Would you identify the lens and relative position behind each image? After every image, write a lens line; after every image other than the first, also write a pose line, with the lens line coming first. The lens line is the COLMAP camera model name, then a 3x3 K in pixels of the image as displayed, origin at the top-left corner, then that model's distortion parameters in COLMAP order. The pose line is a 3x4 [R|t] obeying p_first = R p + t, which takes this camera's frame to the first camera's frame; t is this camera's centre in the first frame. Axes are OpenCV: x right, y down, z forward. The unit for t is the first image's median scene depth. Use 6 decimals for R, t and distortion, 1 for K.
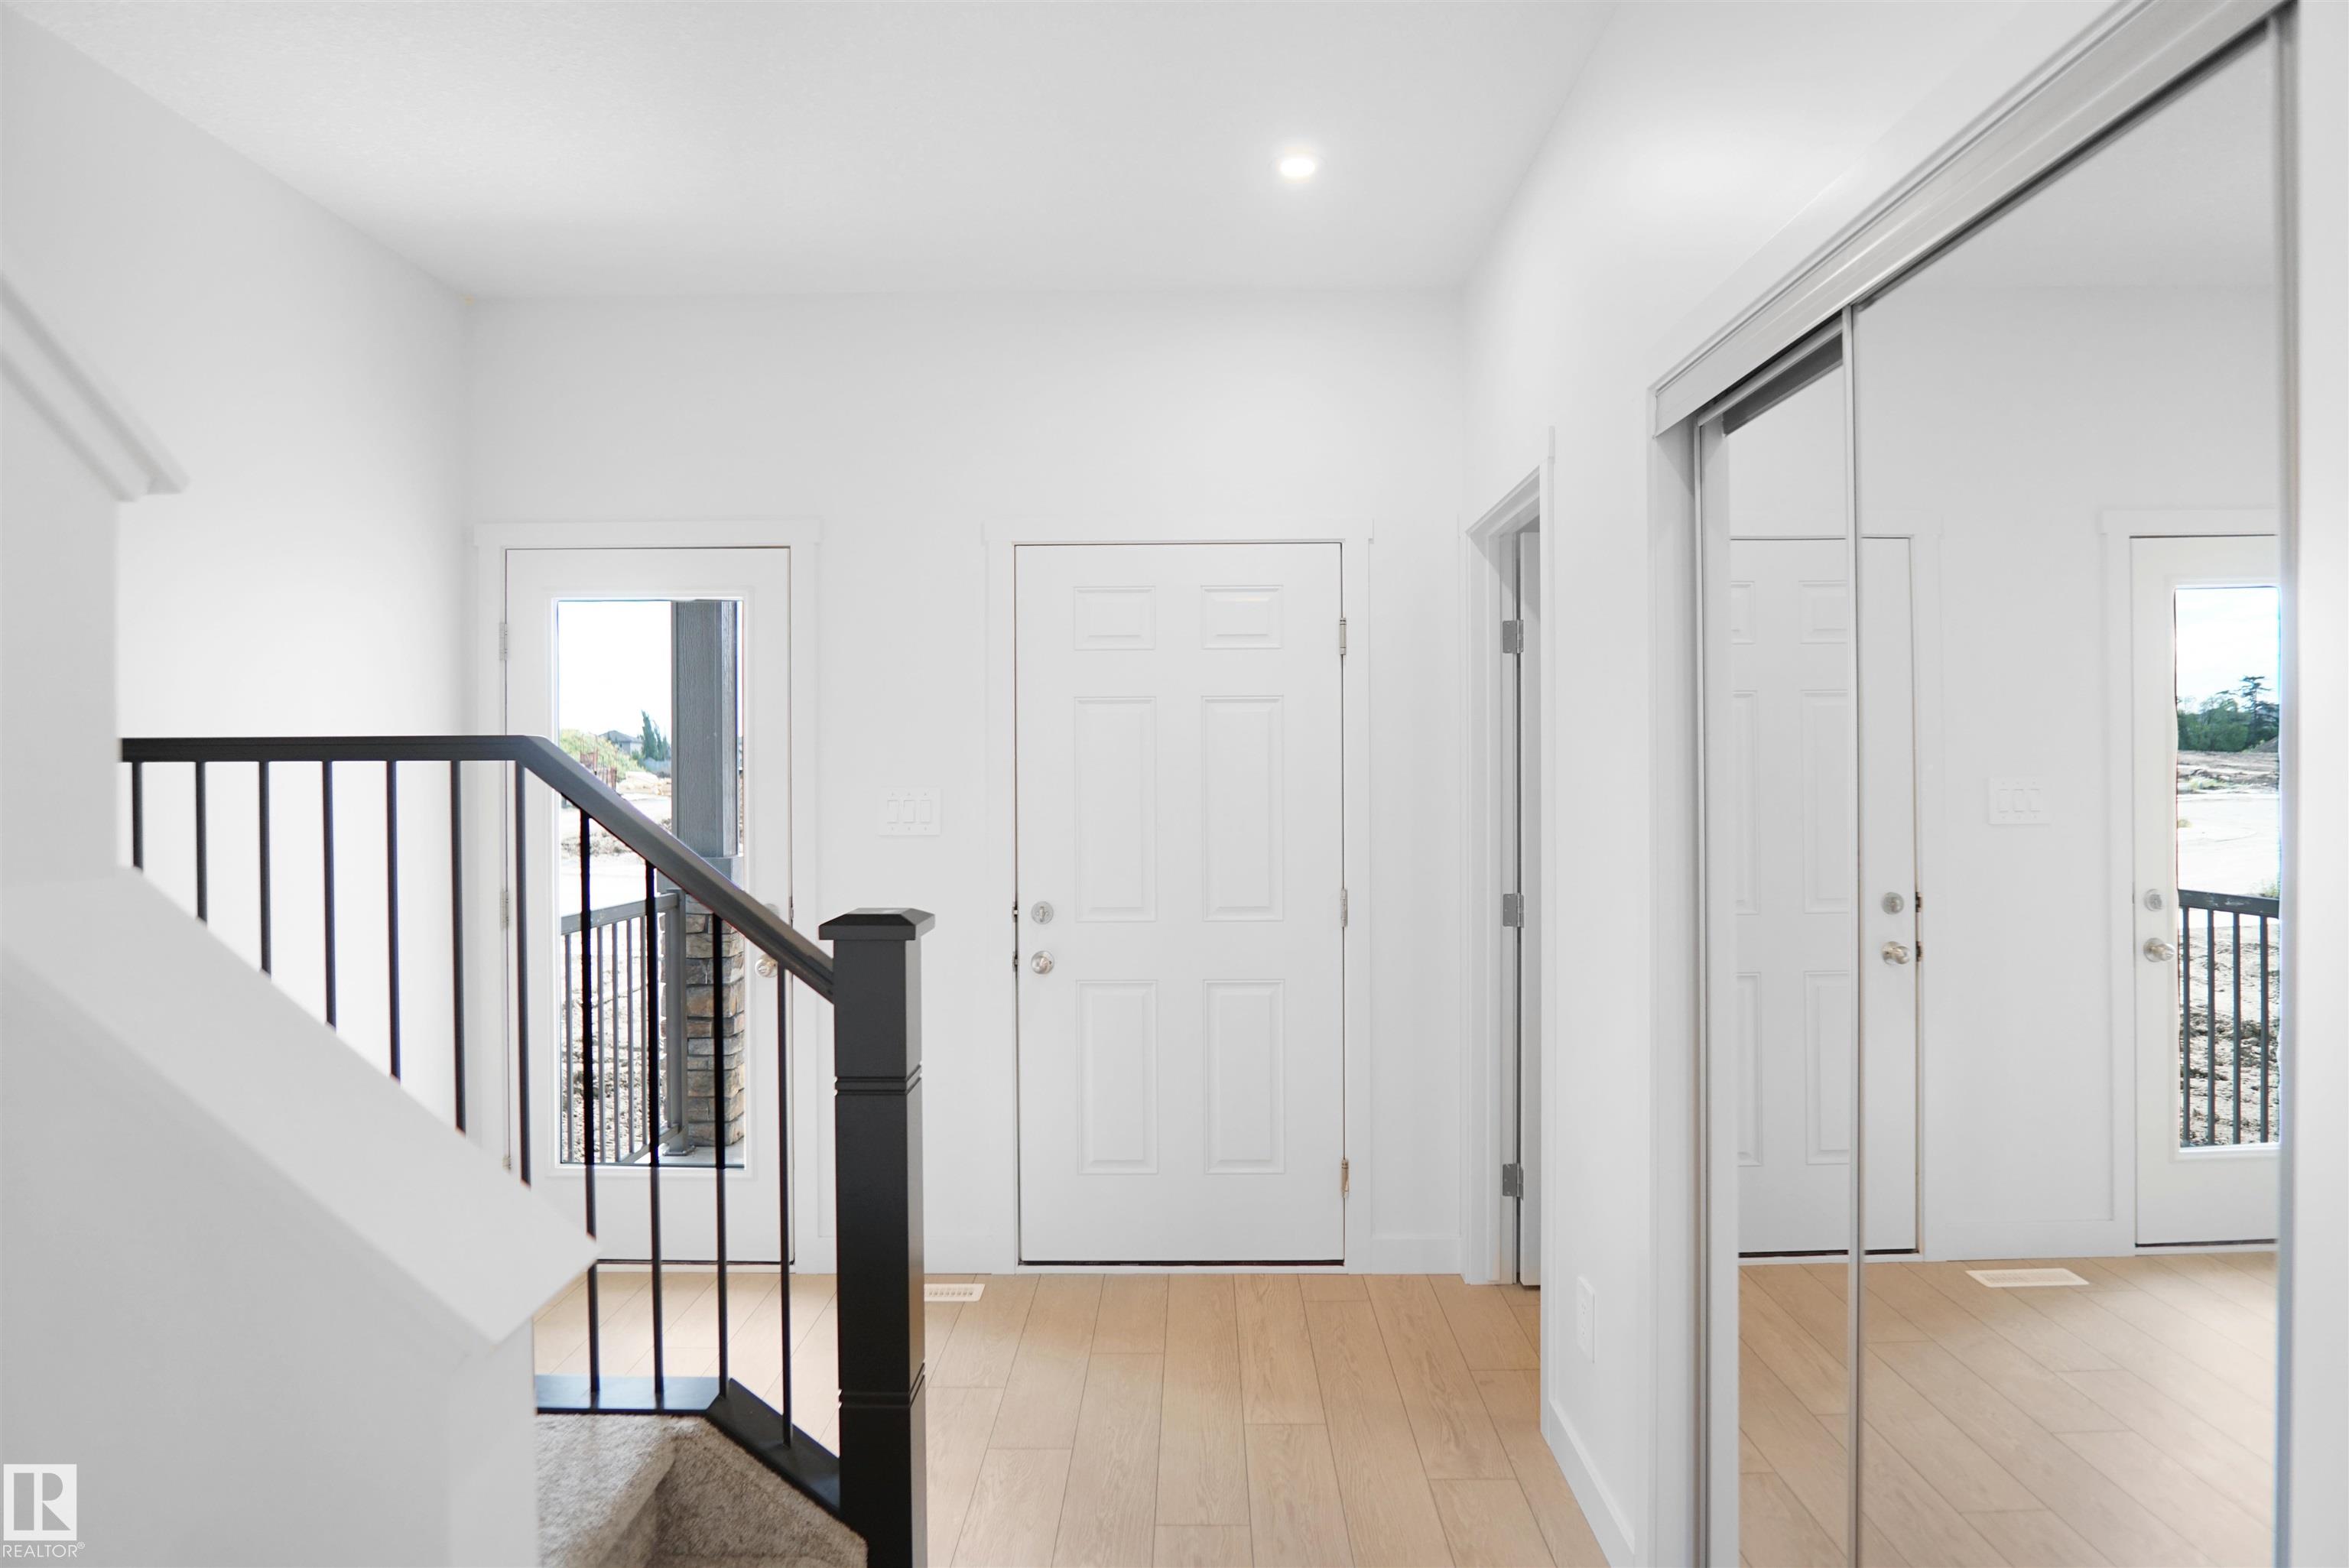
lens RADIAL K [[1266.4, 0, 1173.5], [0, 1266.4, 787.5], [0, 0, 1]] dist [-0.015397, 0.001283]
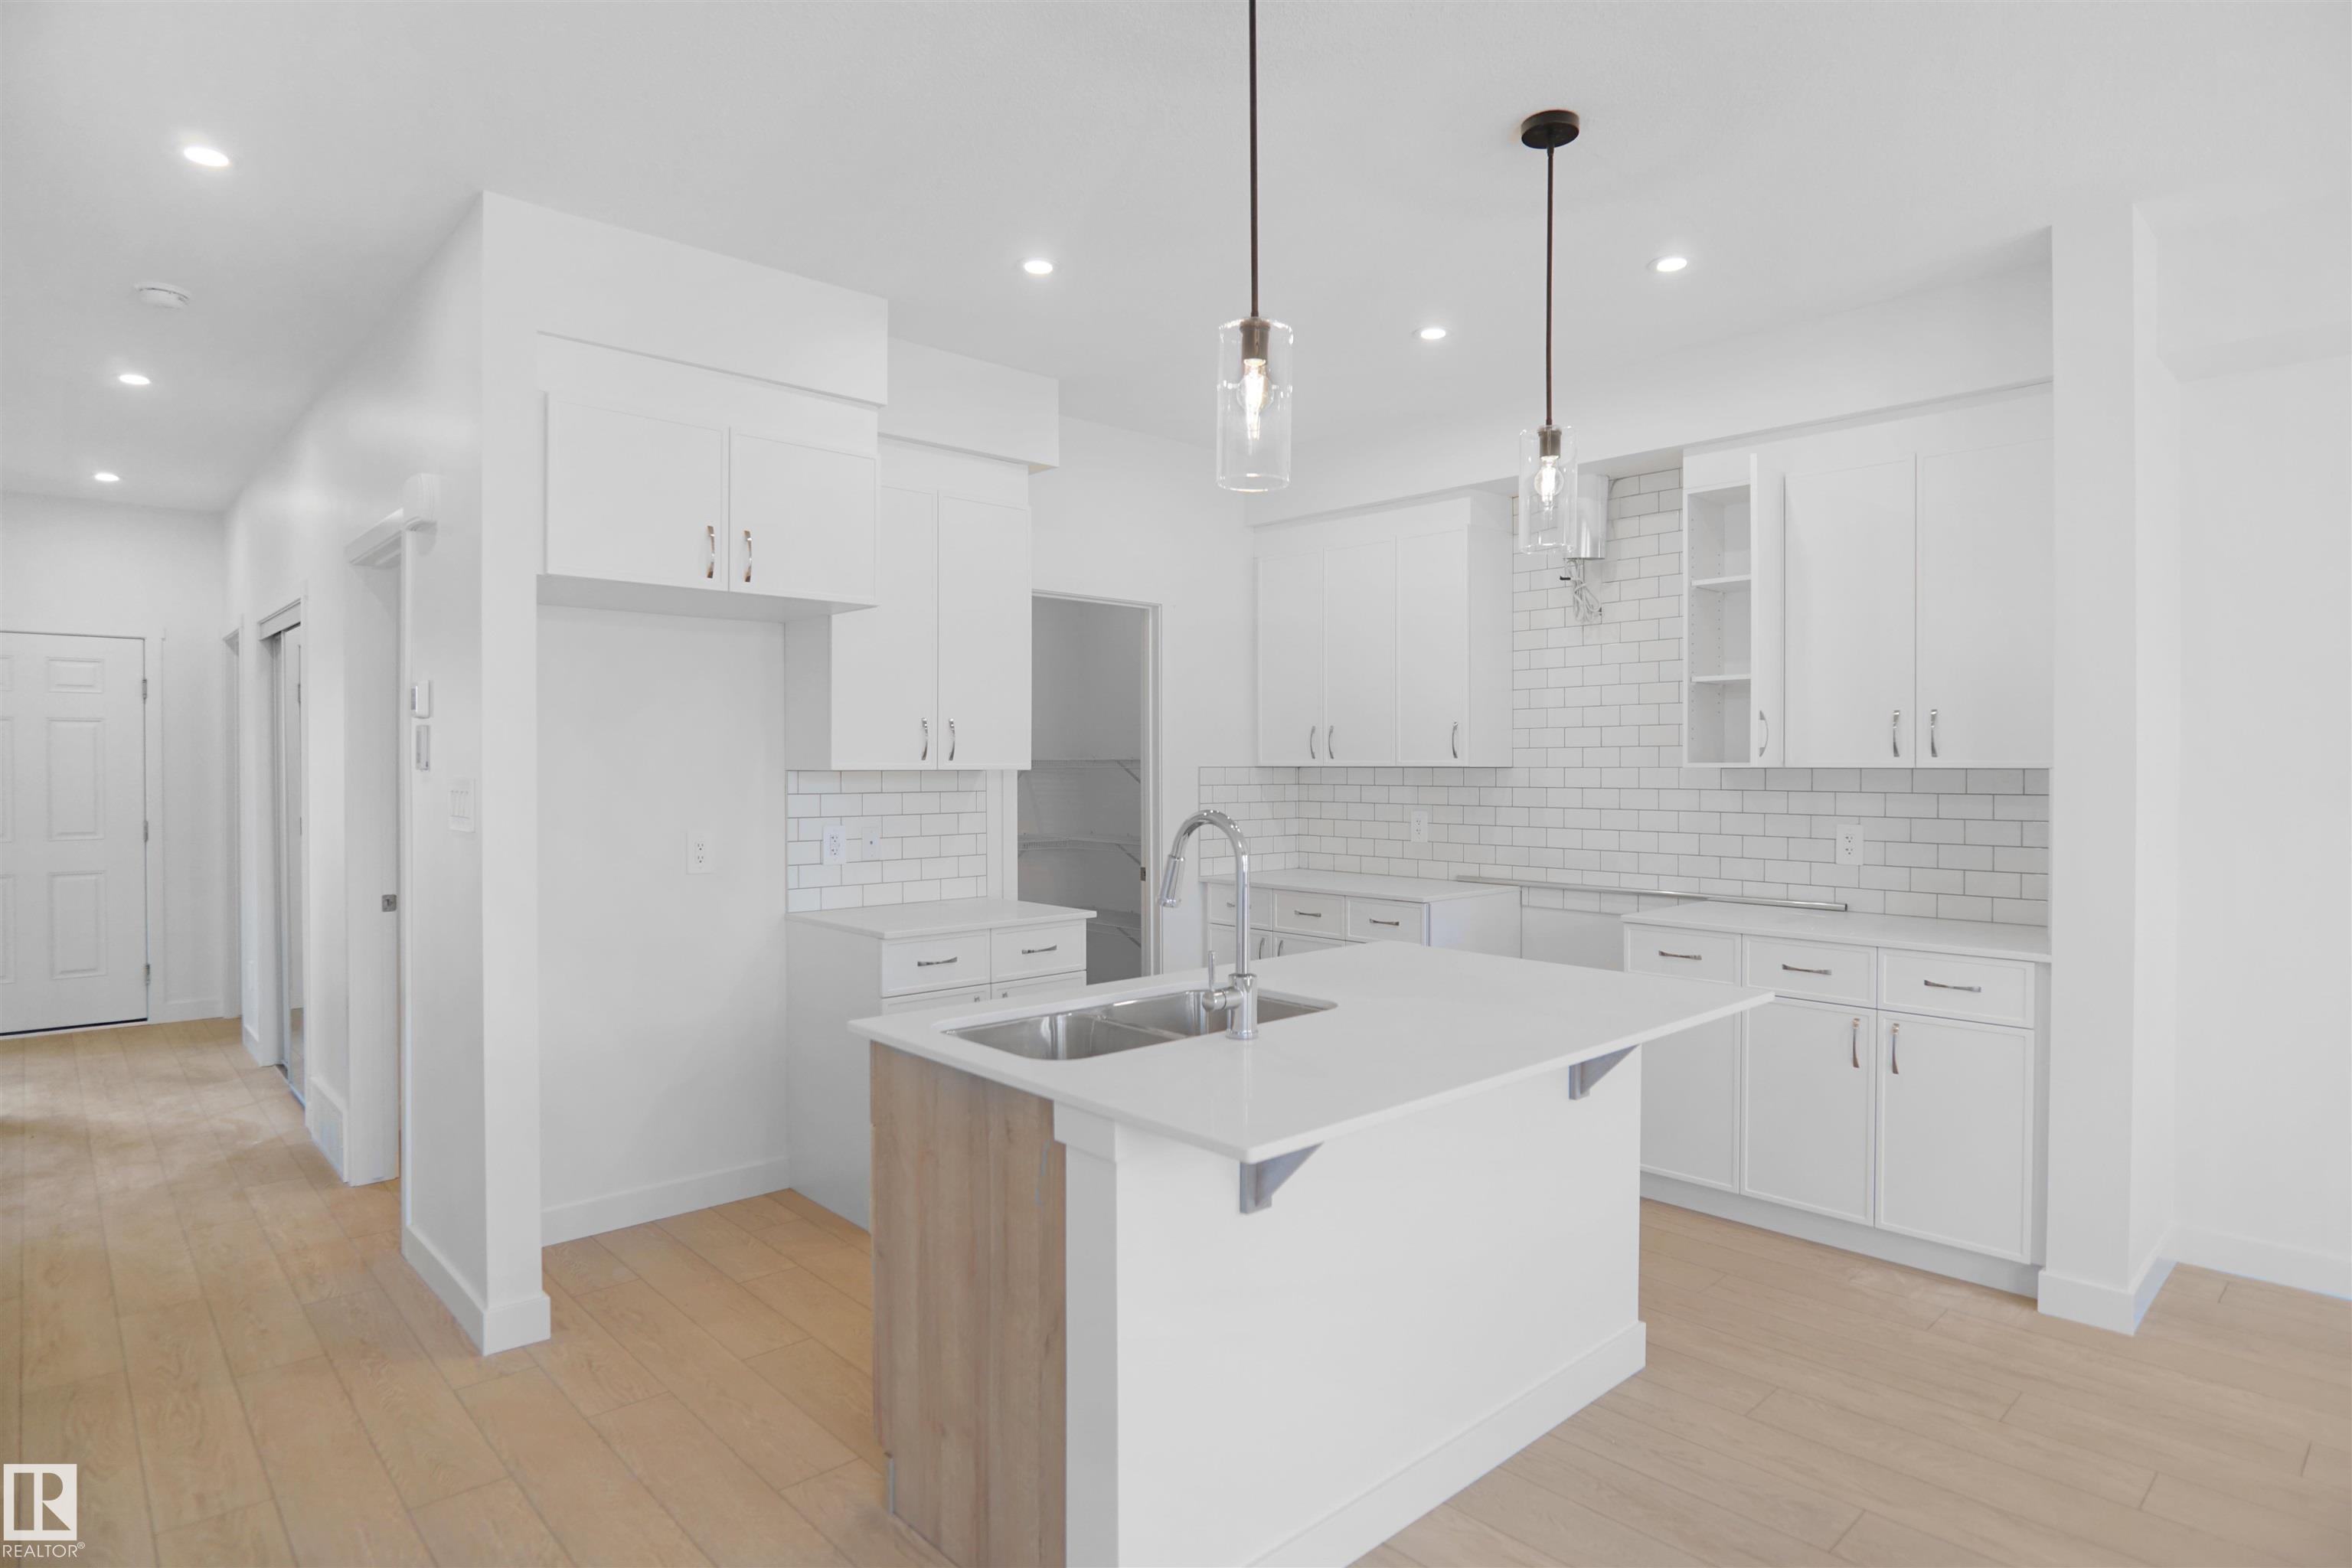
lens RADIAL K [[1268.1, 0, 1205.5], [0, 1268.1, 757.1], [0, 0, 1]] dist [-0.015397, 0.001283]
pose [[0.732443, 0.001069, 0.680828, 0.016808], [0.001473, 0.999994, -0.003156, -0.007113], [-0.680827, 0.003314, 0.732437, -1.462858]]
